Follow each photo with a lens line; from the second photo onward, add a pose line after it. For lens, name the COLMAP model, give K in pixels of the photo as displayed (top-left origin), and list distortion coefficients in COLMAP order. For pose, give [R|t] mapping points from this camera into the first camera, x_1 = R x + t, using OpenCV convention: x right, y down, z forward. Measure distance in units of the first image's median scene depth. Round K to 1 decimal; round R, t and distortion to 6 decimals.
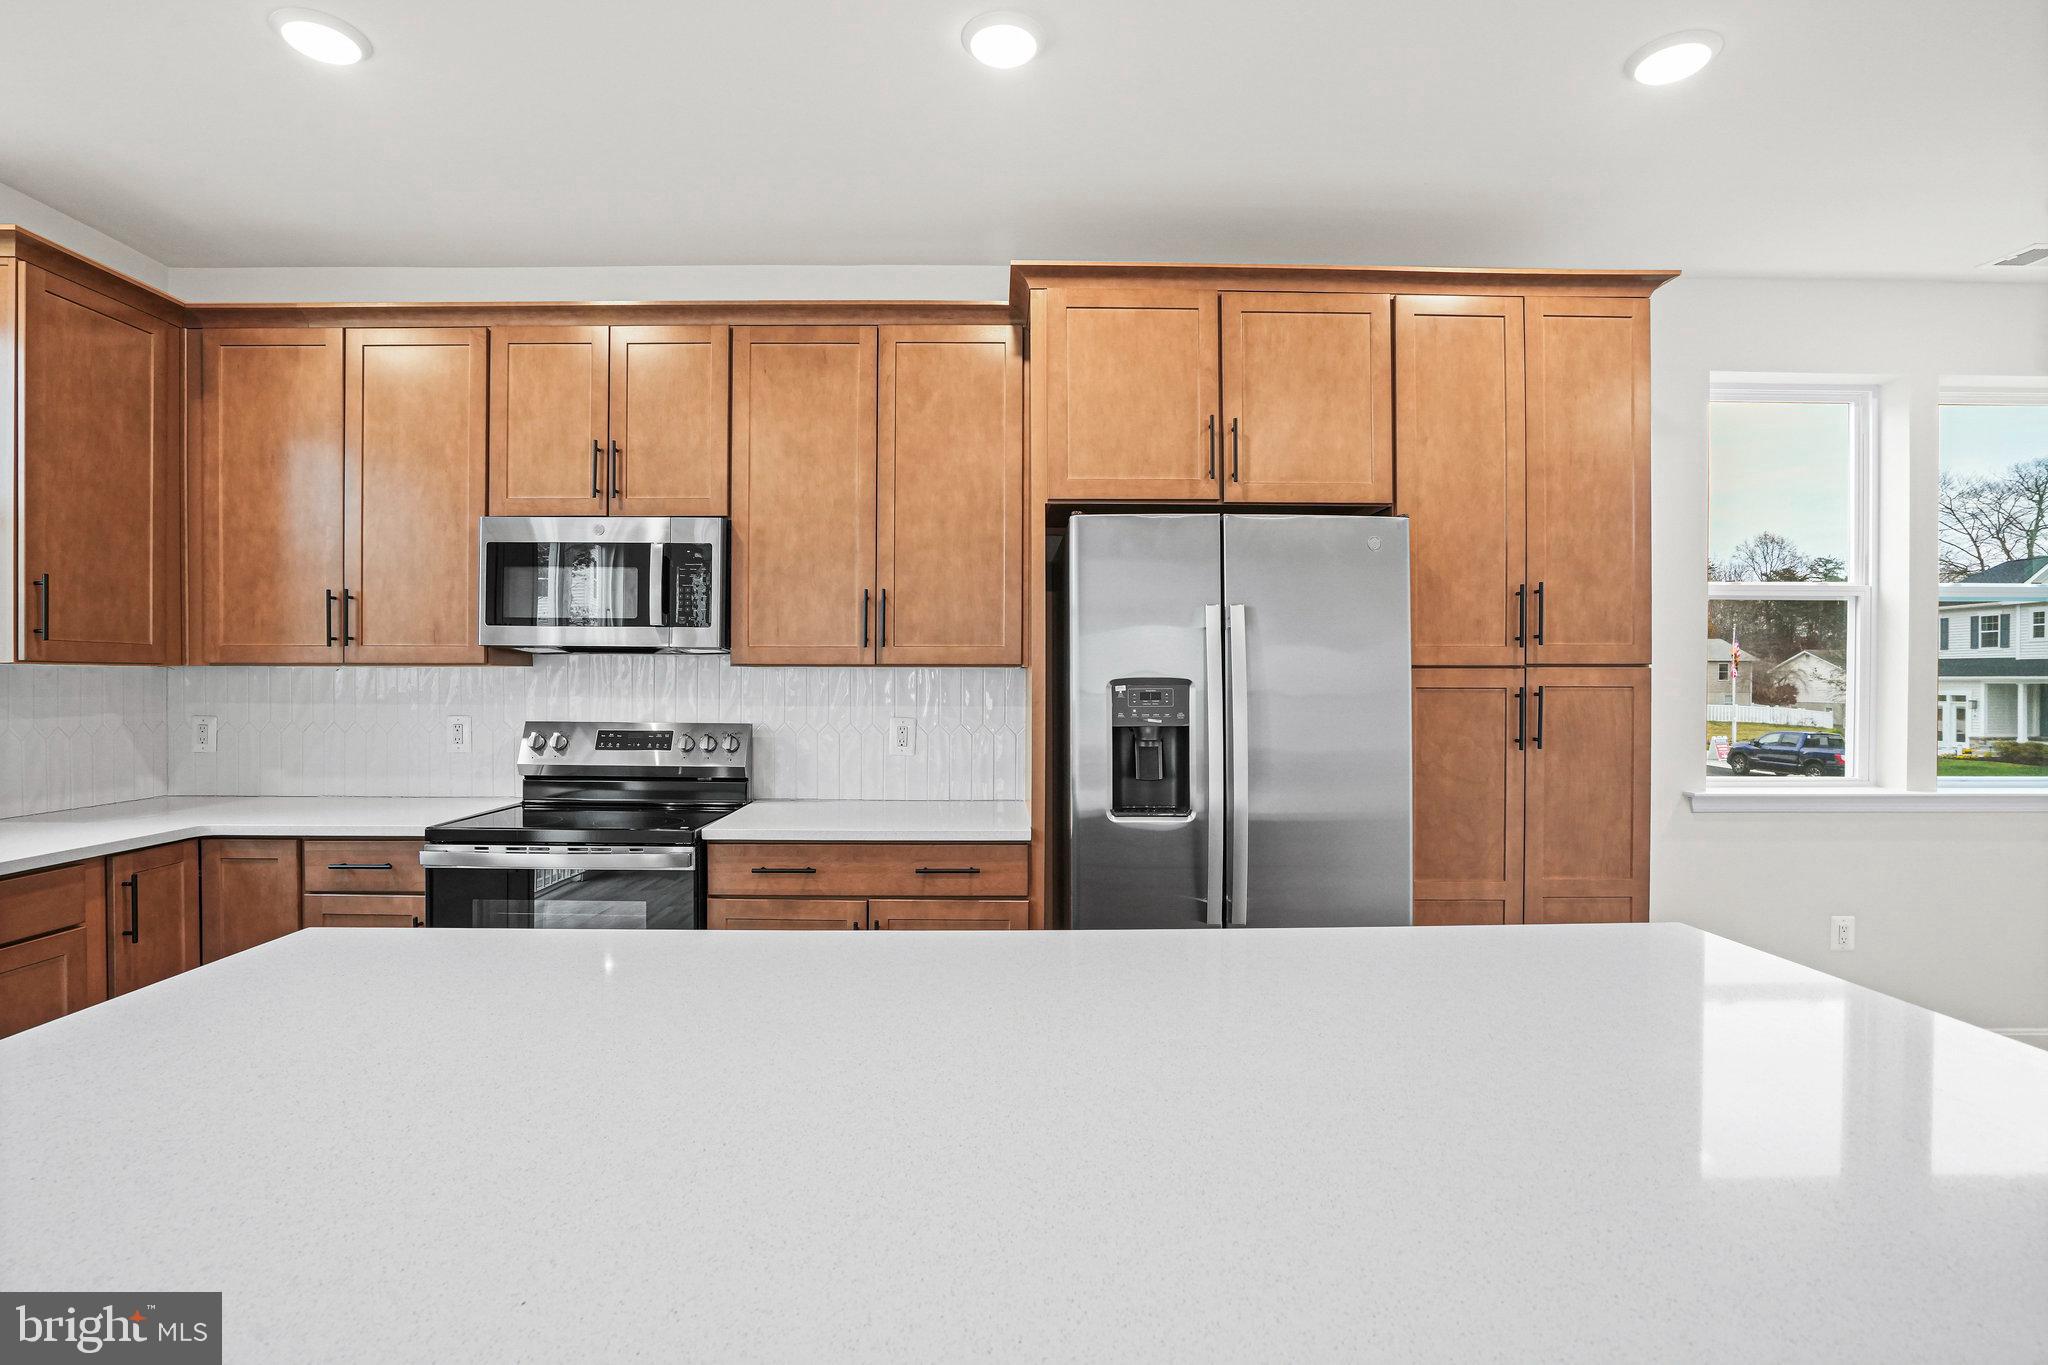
lens RADIAL K [[988.1, 0, 1007.3], [0, 988.1, 688.1], [0, 0, 1]] dist [-0.044295, 0.015108]
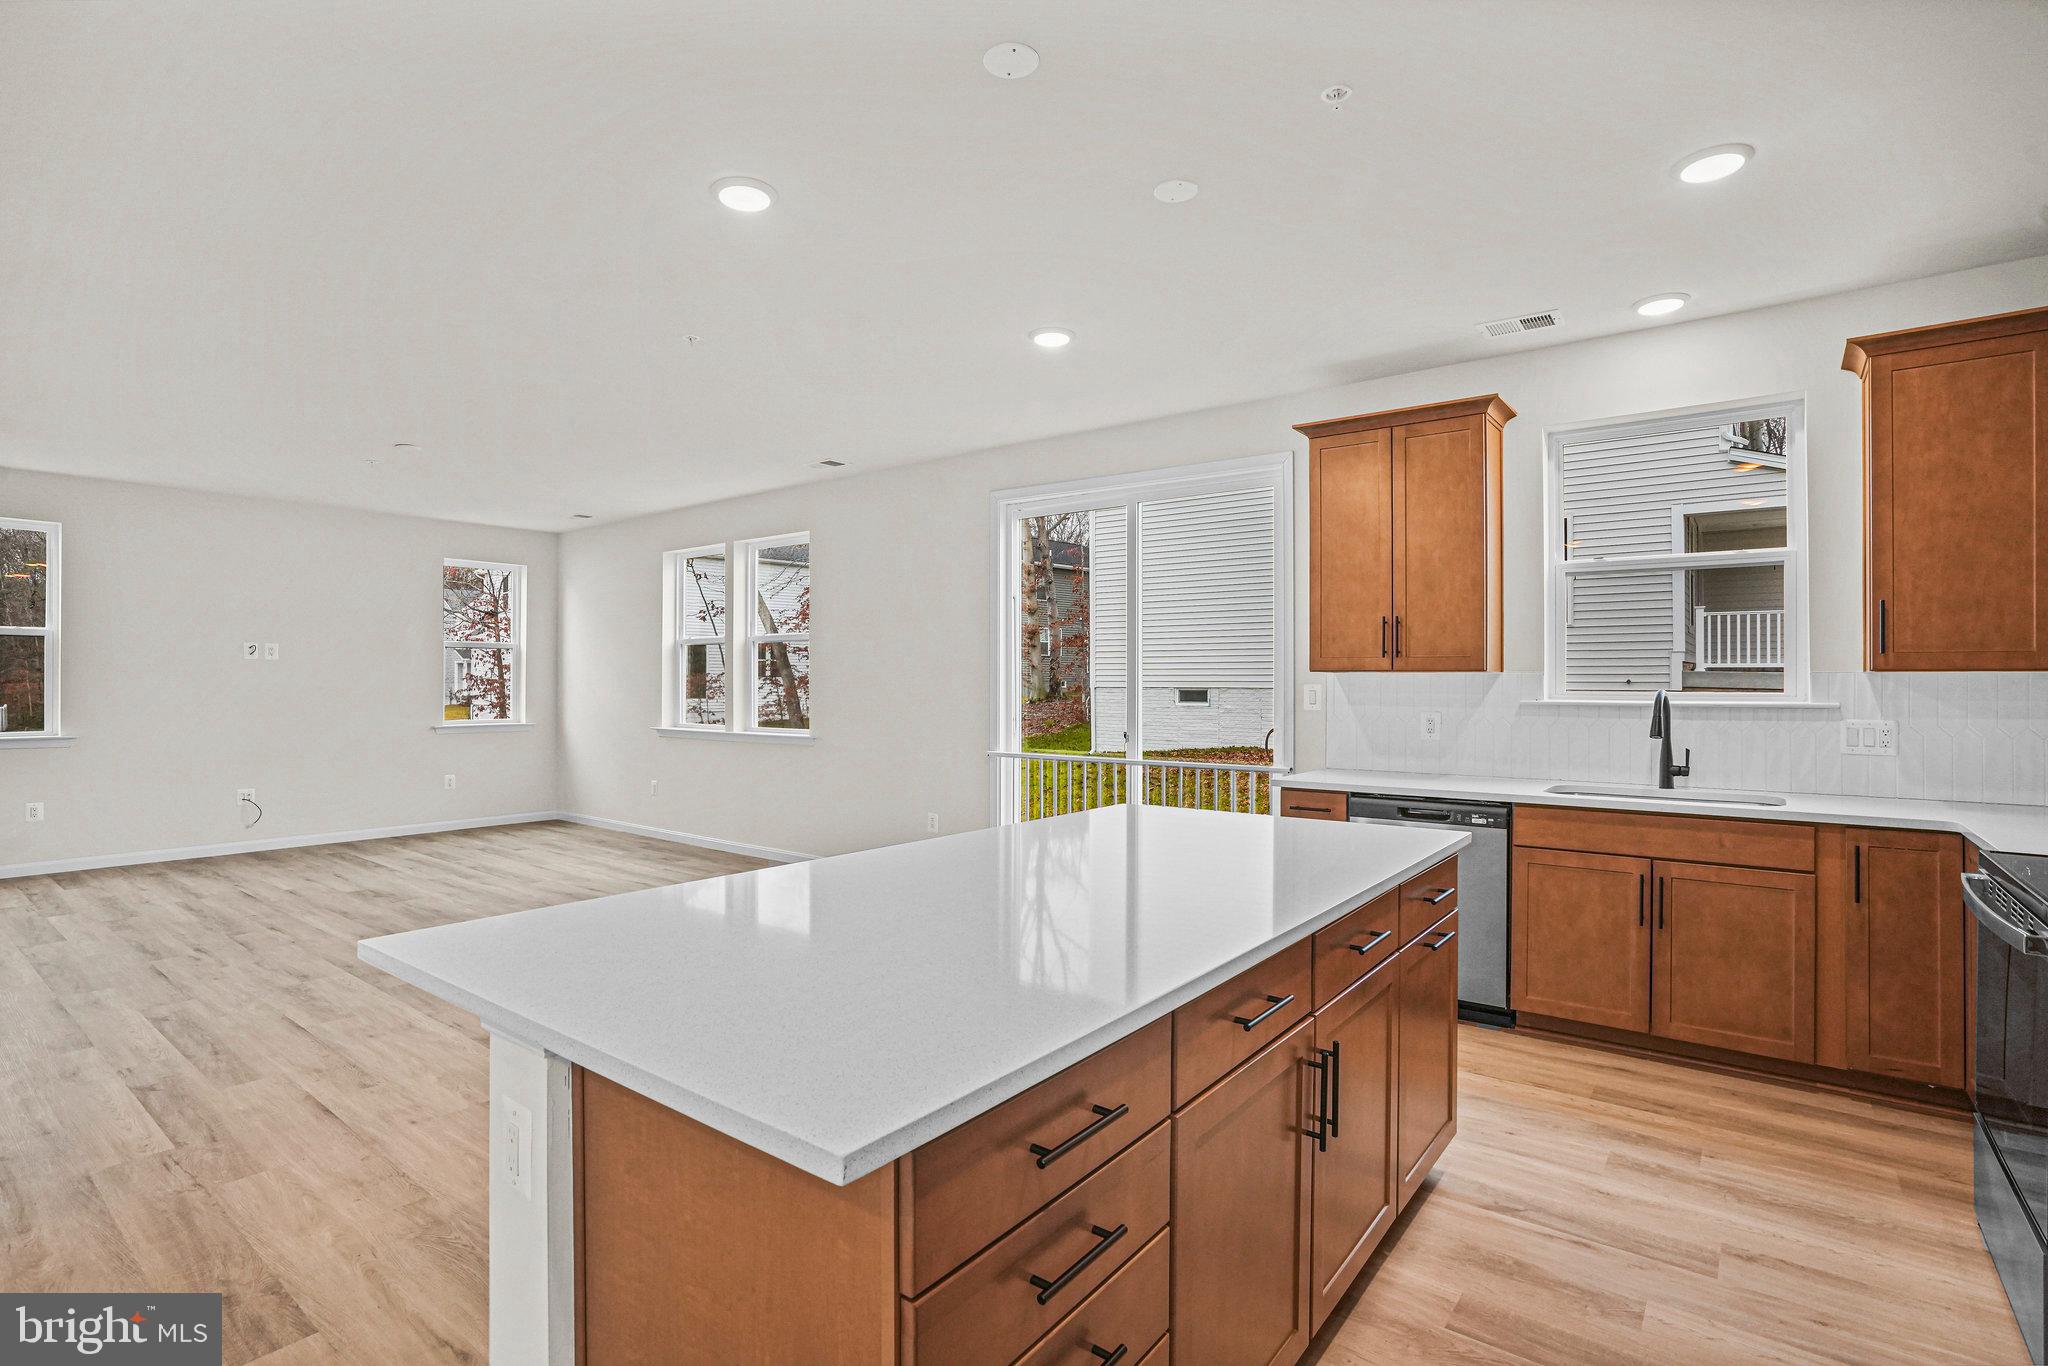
lens RADIAL K [[988.1, 0, 1006.6], [0, 988.1, 683.9], [0, 0, 1]] dist [-0.044295, 0.015108]
pose [[-0.627235, -0.001755, -0.778828, 0.630073], [-0.009494, 0.999940, 0.005392, -0.005471], [0.778772, 0.010776, -0.627214, 0.825191]]
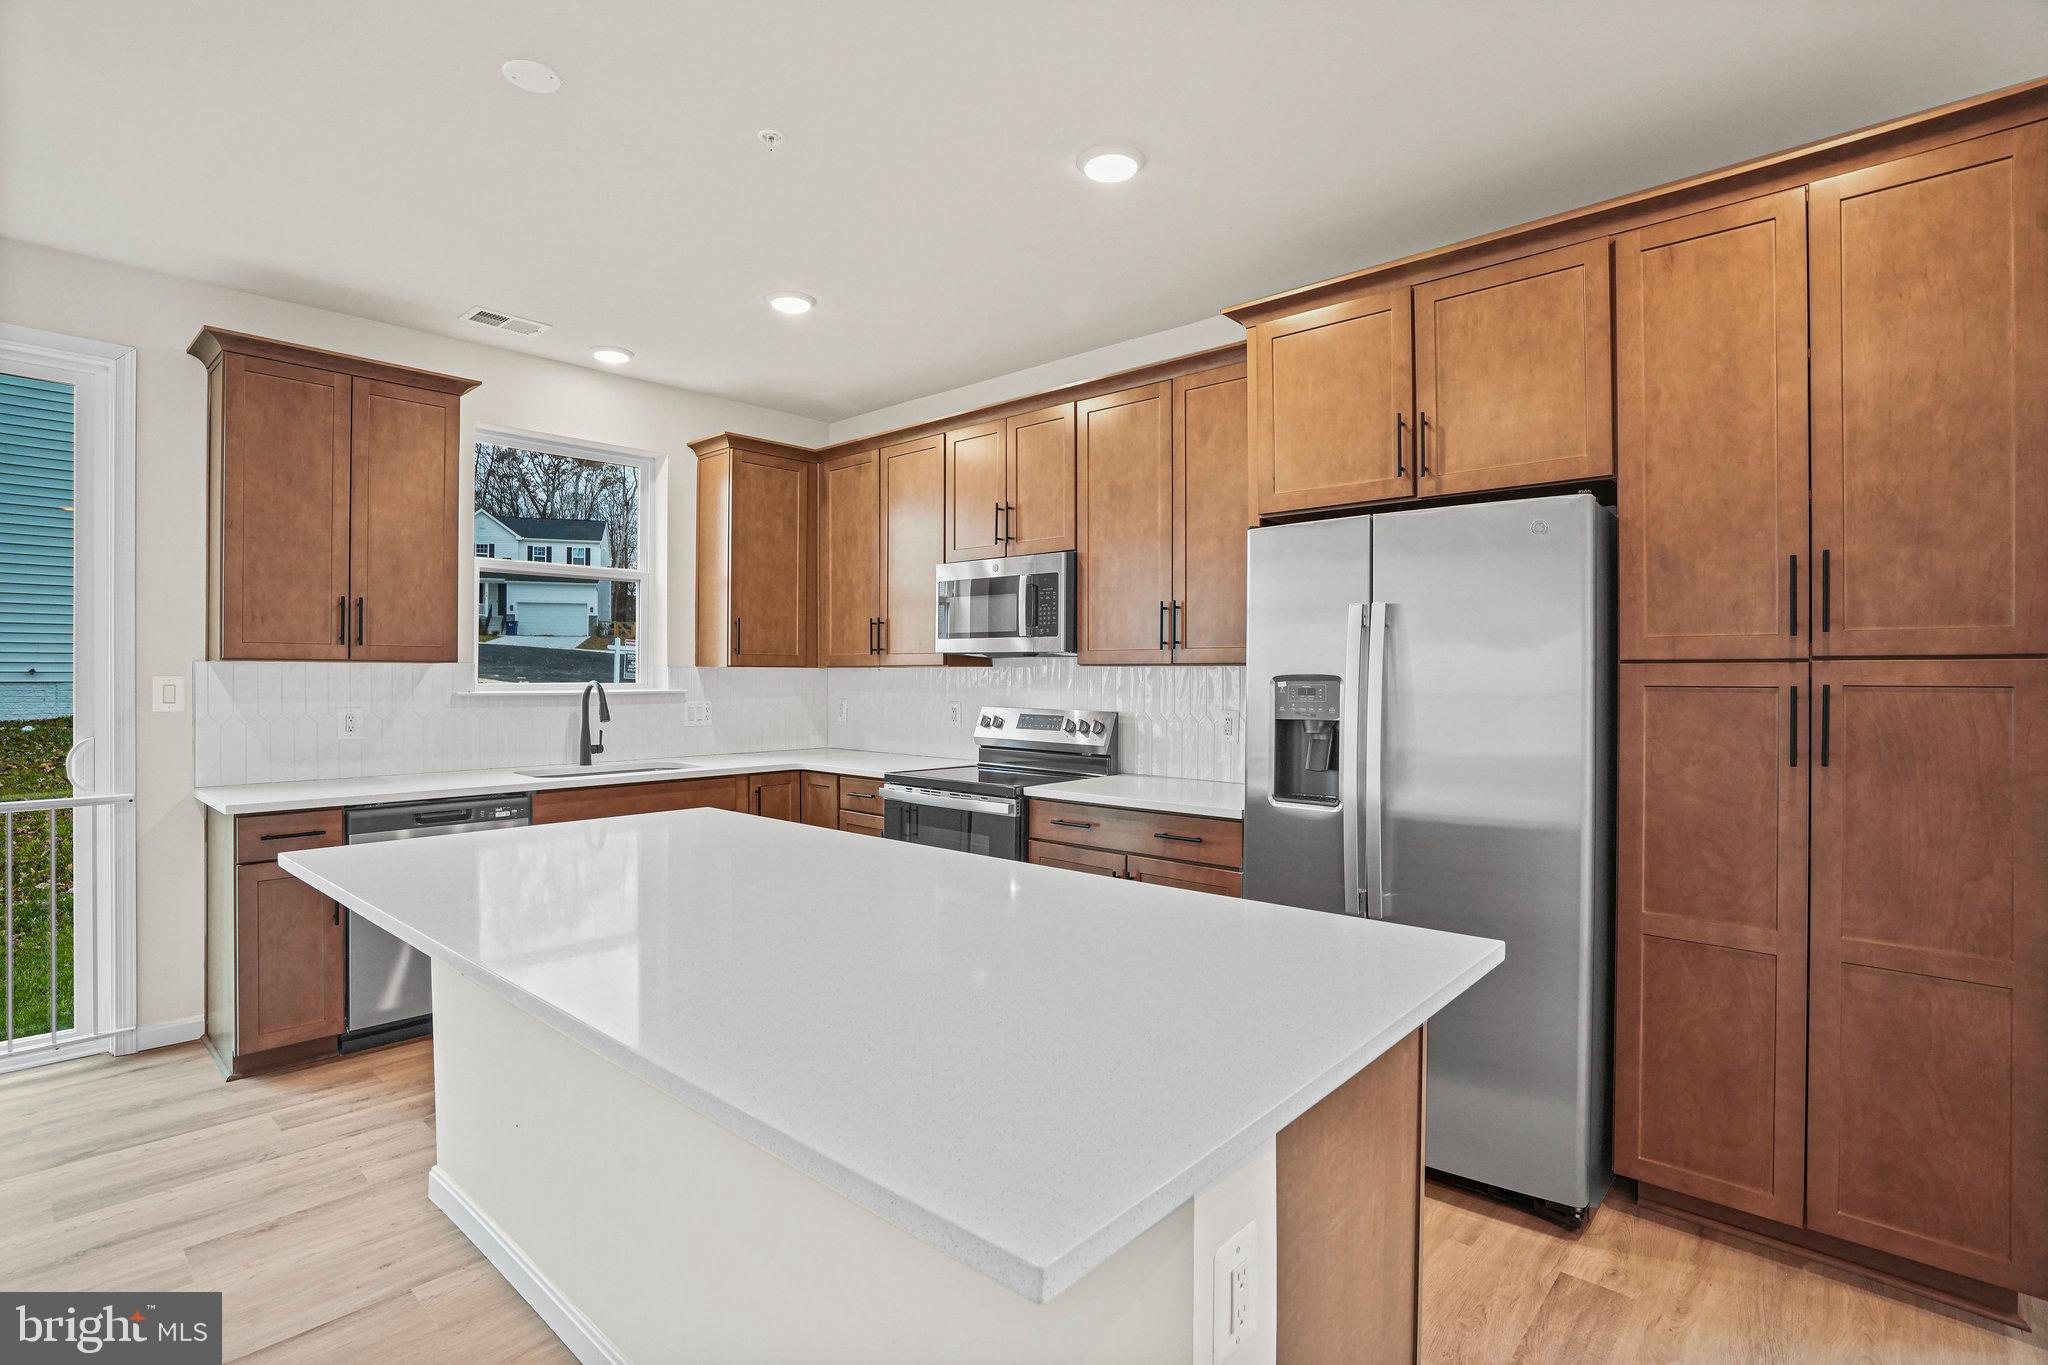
lens RADIAL K [[987.4, 0, 1005.4], [0, 987.4, 673.5], [0, 0, 1]] dist [-0.031834, 0.012583]
pose [[0.725570, -0.001875, -0.688146, 0.591550], [-0.006798, 0.999928, -0.009893, 0.001039], [0.688115, 0.011856, 0.725505, -0.002123]]
